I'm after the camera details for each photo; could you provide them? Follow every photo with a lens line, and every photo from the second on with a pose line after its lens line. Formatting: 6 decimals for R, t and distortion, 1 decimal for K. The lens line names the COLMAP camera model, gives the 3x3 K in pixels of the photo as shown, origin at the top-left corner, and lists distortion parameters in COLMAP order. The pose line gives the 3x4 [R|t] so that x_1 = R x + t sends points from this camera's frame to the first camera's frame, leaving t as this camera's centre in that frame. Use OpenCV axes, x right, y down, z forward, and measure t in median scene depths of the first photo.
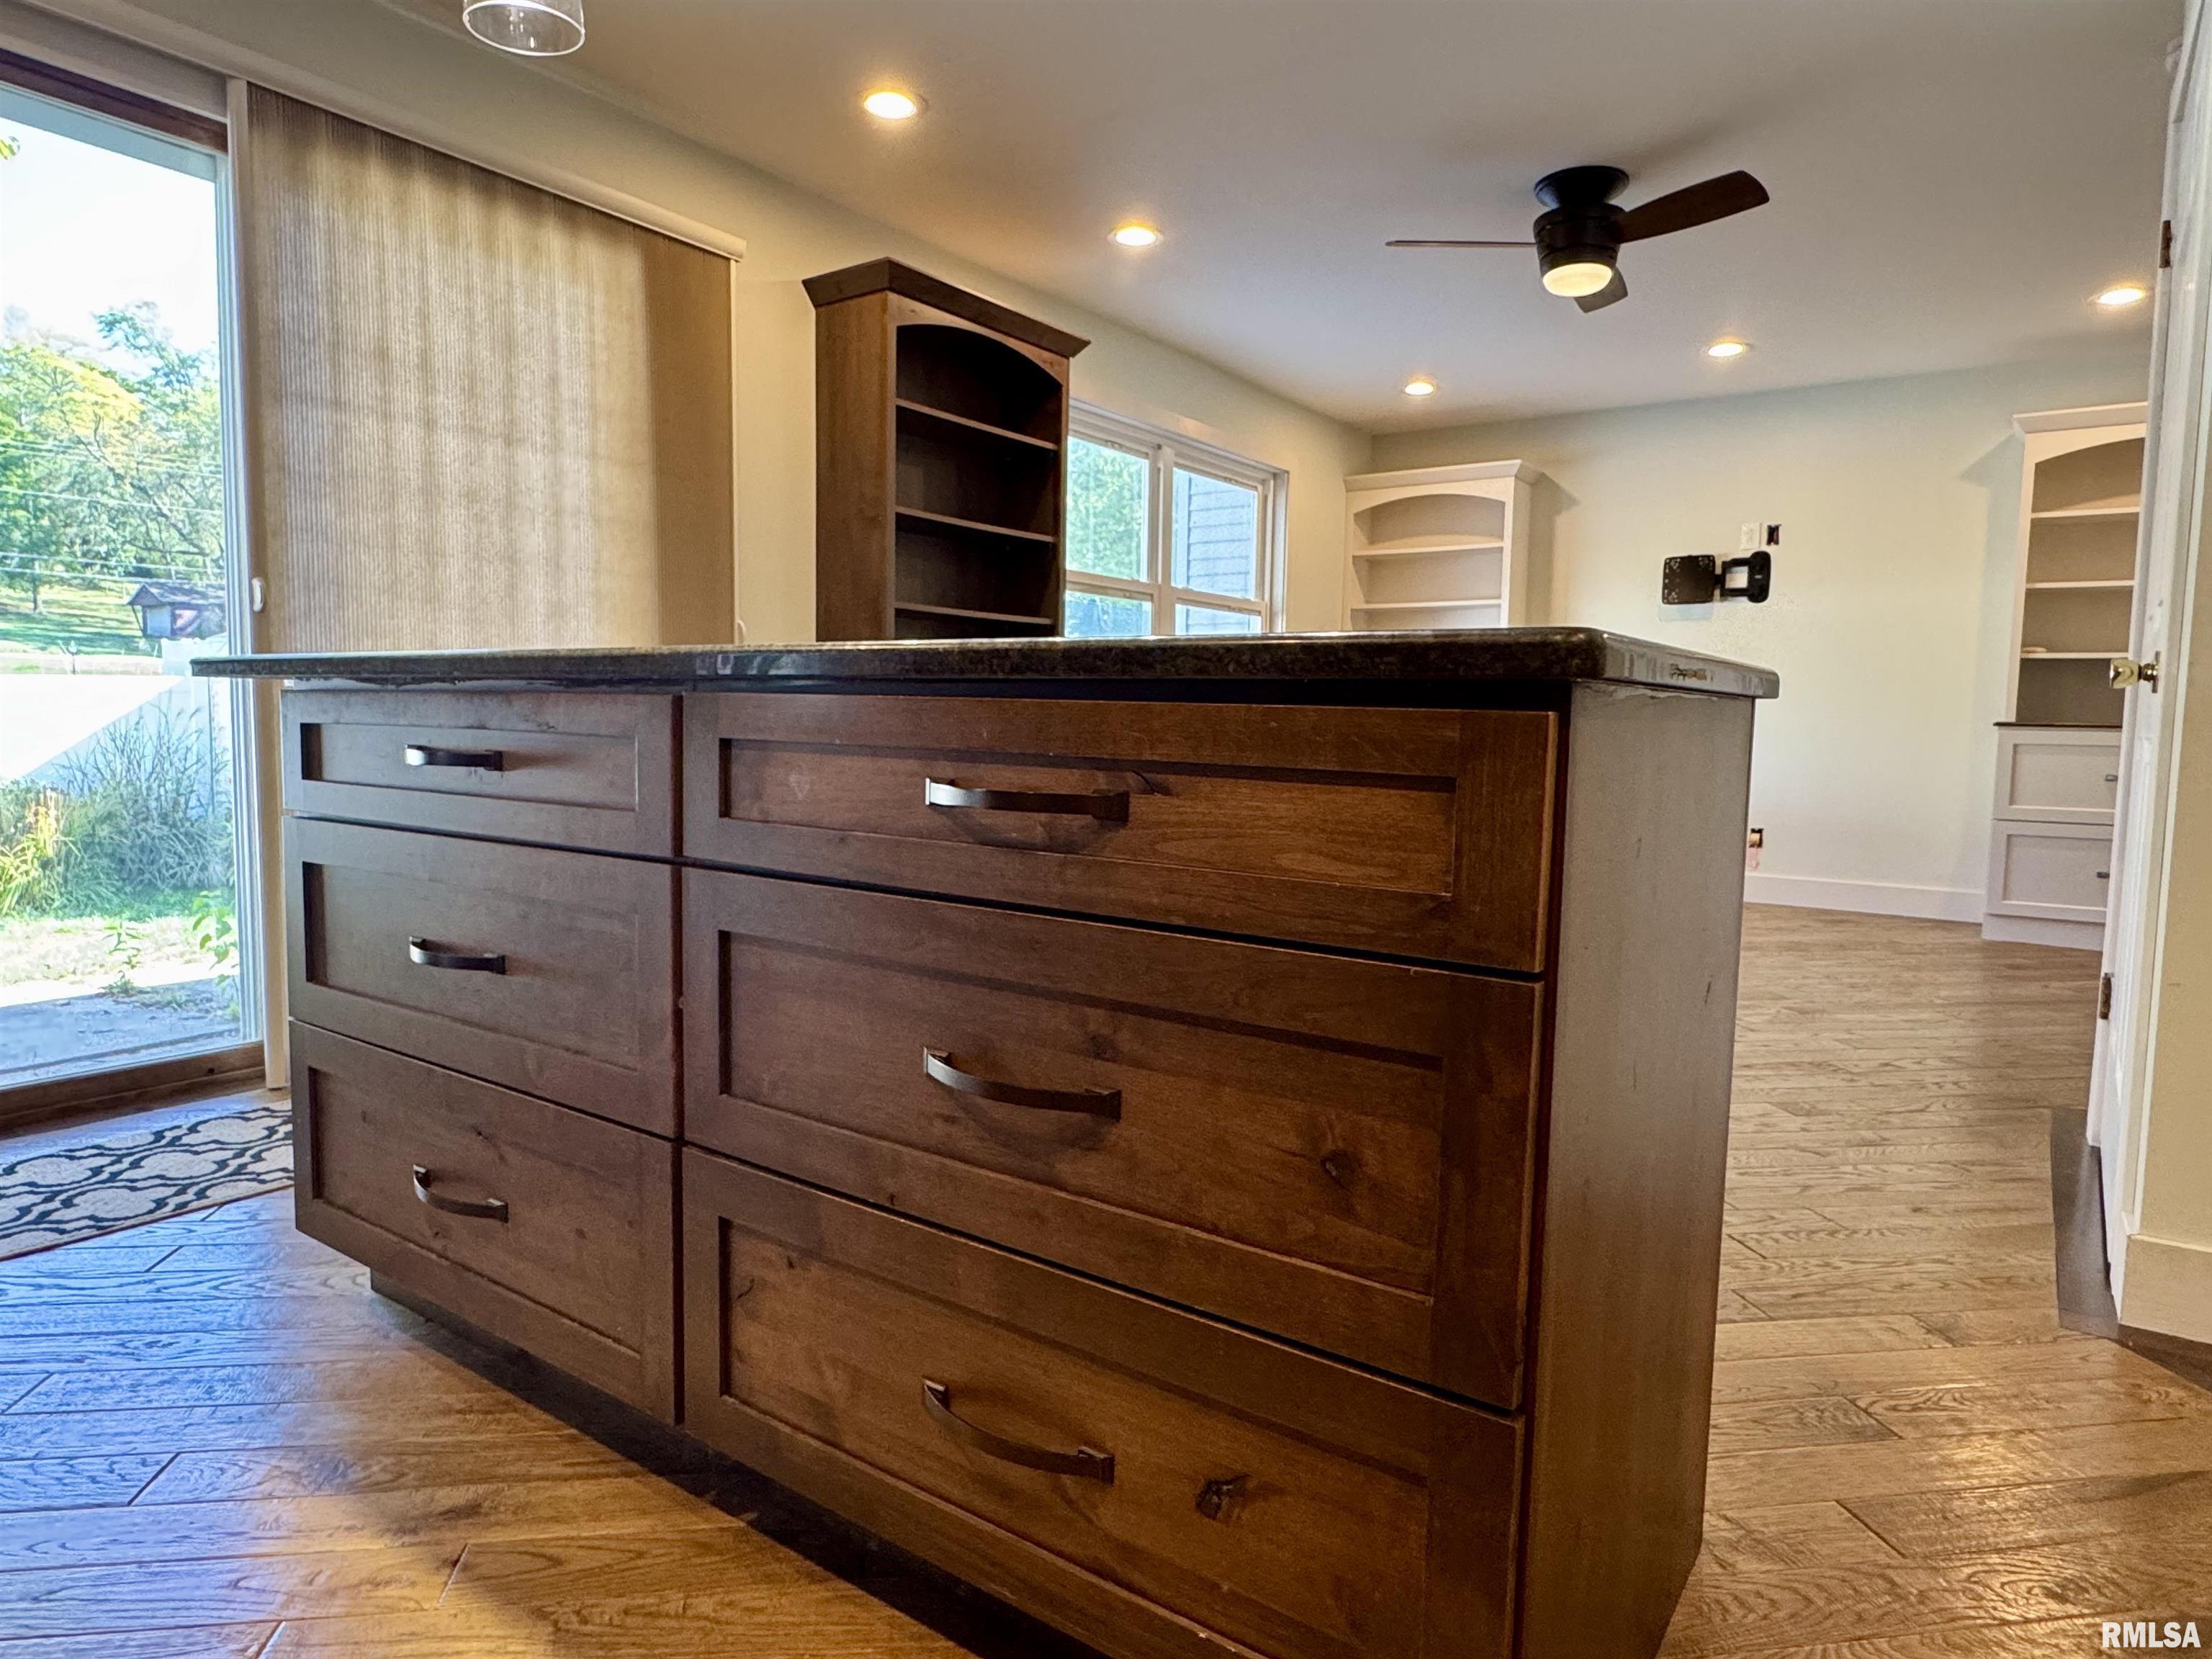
lens RADIAL K [[1296.9, 0, 1101.7], [0, 1296.9, 822.8], [0, 0, 1]] dist [-0.000597, -0.001179]
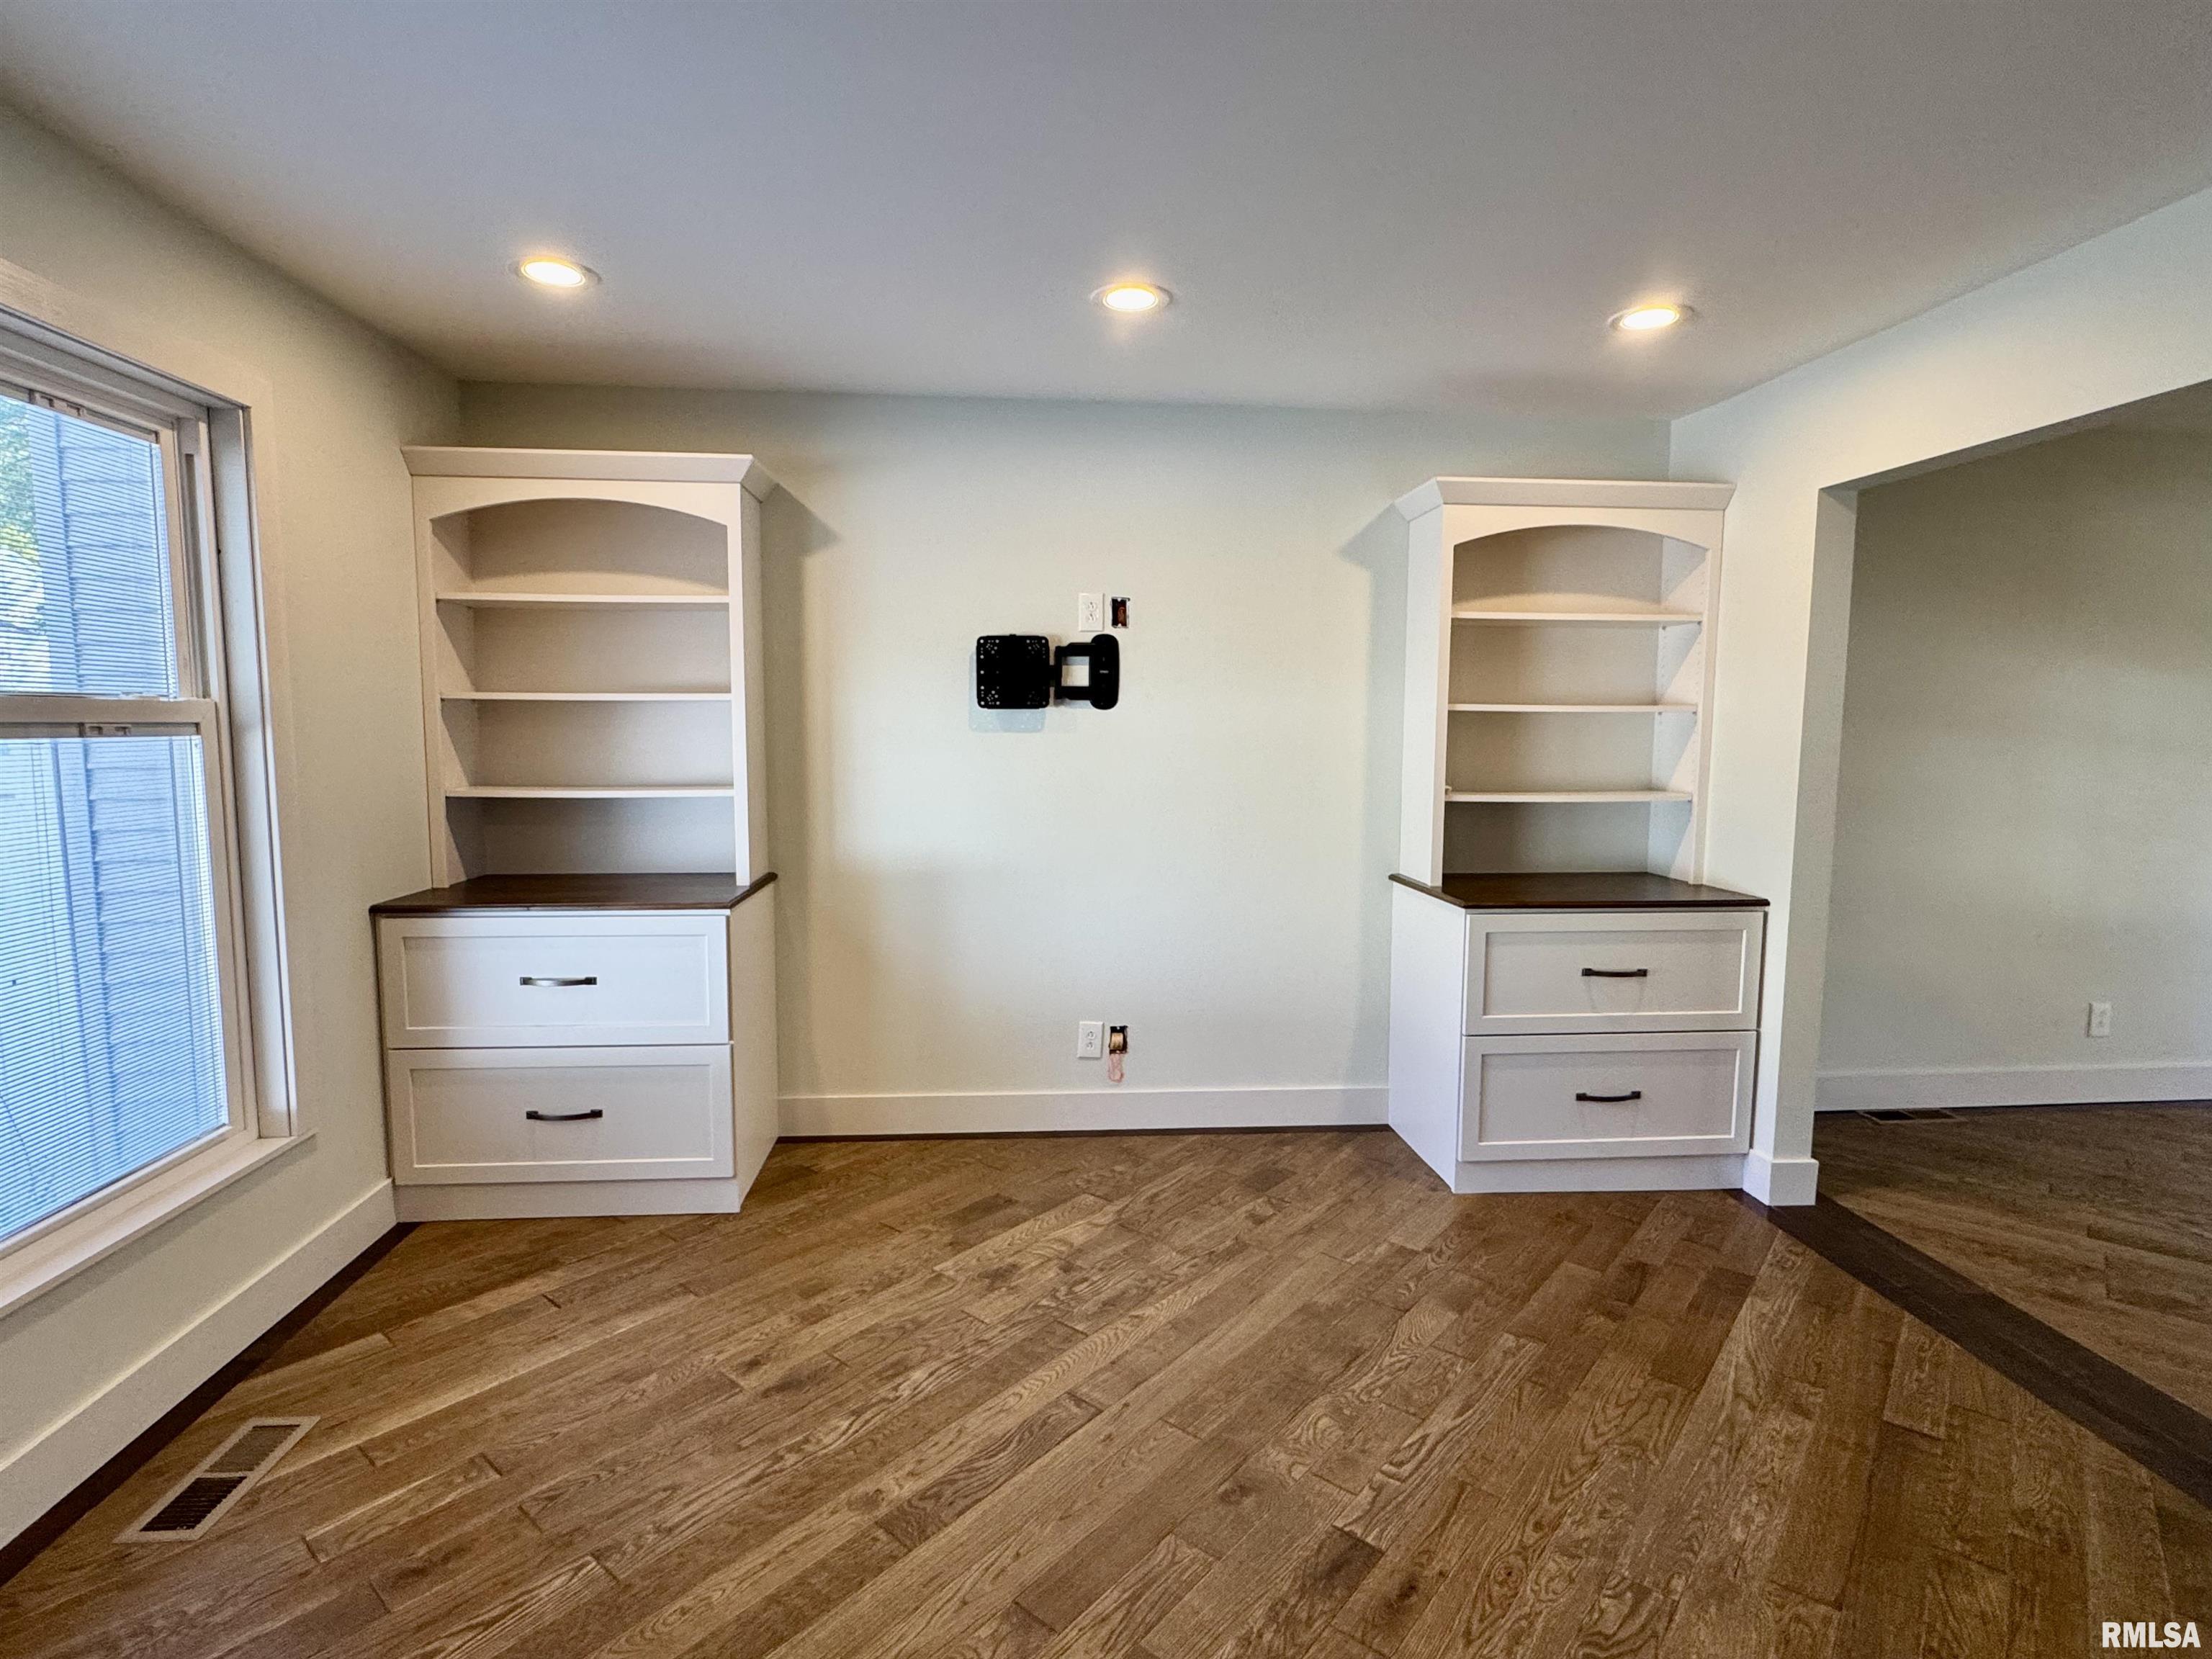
lens RADIAL K [[1105.1, 0, 1098.1], [0, 1105.1, 820.7], [0, 0, 1]] dist [0.001457, -0.000347]
pose [[0.765387, -0.070368, 0.639712, 0.119550], [0.062820, 0.997427, 0.034555, -0.129257], [-0.640497, 0.013739, 0.767838, 0.543585]]
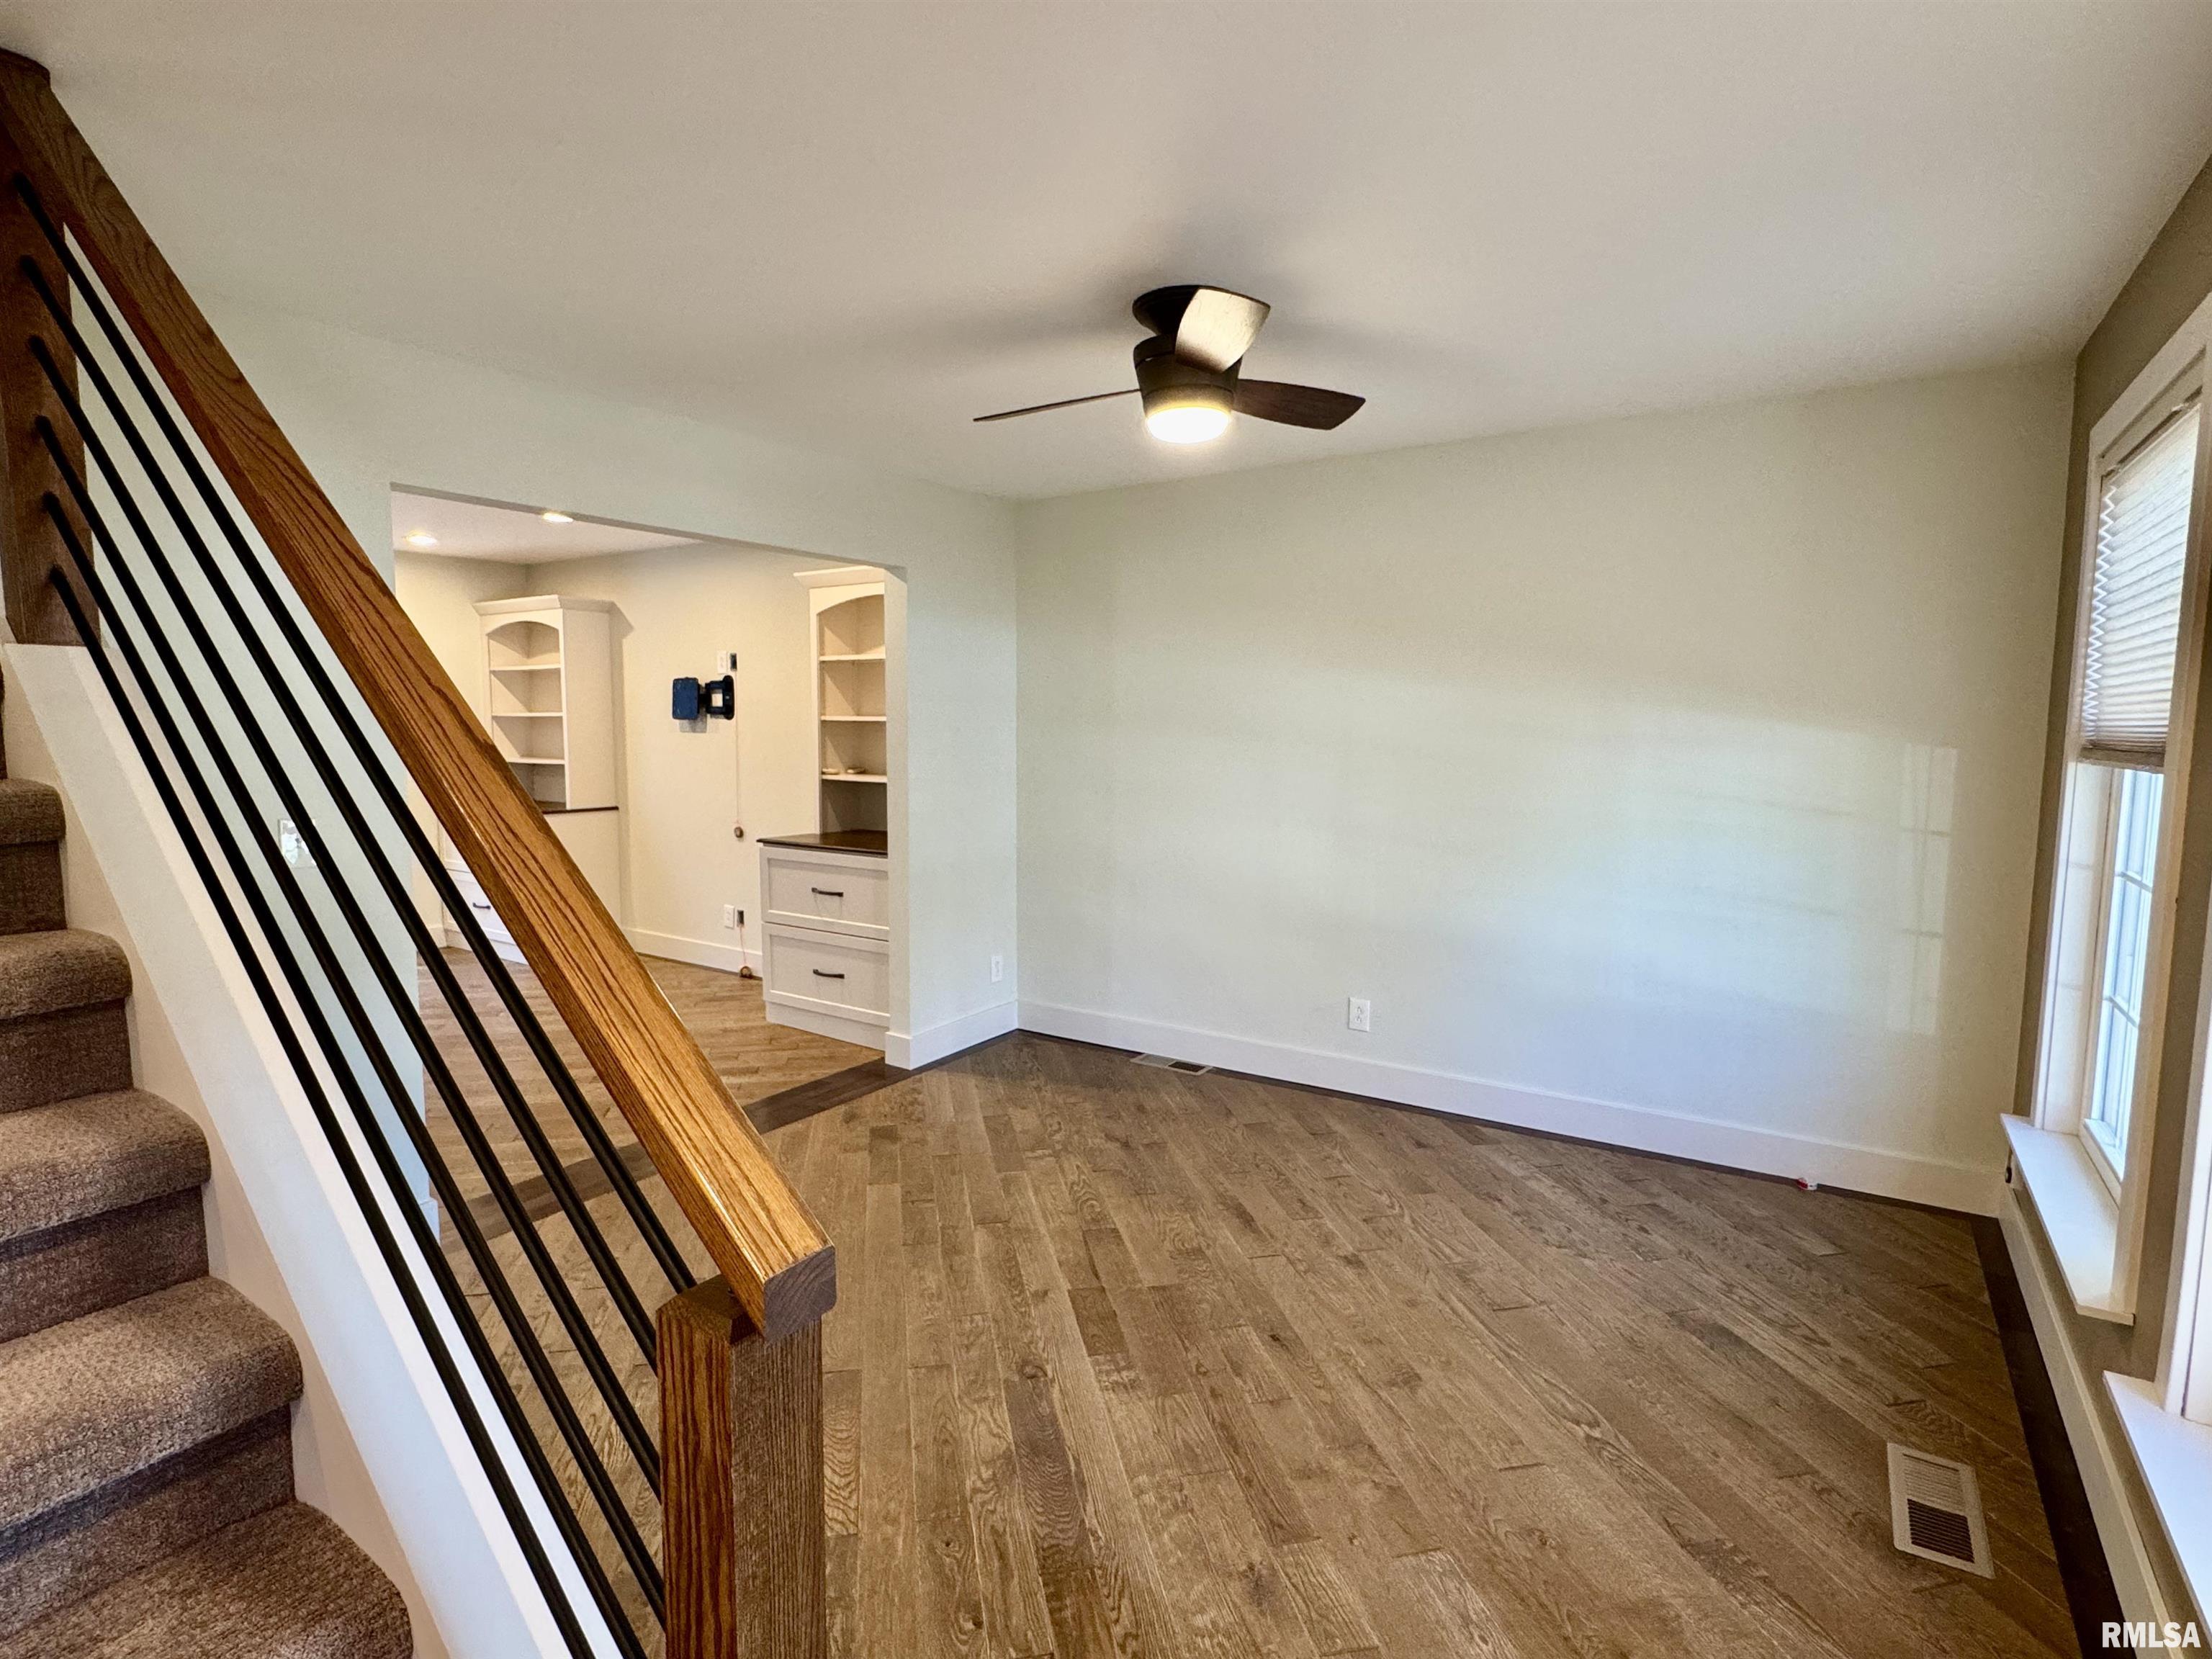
lens RADIAL K [[1105.1, 0, 1122.7], [0, 1105.1, 833.4], [0, 0, 1]] dist [0.001457, -0.000347]
pose [[0.998862, -0.013243, 0.045813, 0.806444], [0.012572, 0.999810, 0.014905, -0.076830], [-0.046001, -0.014312, 0.998839, -0.012728]]
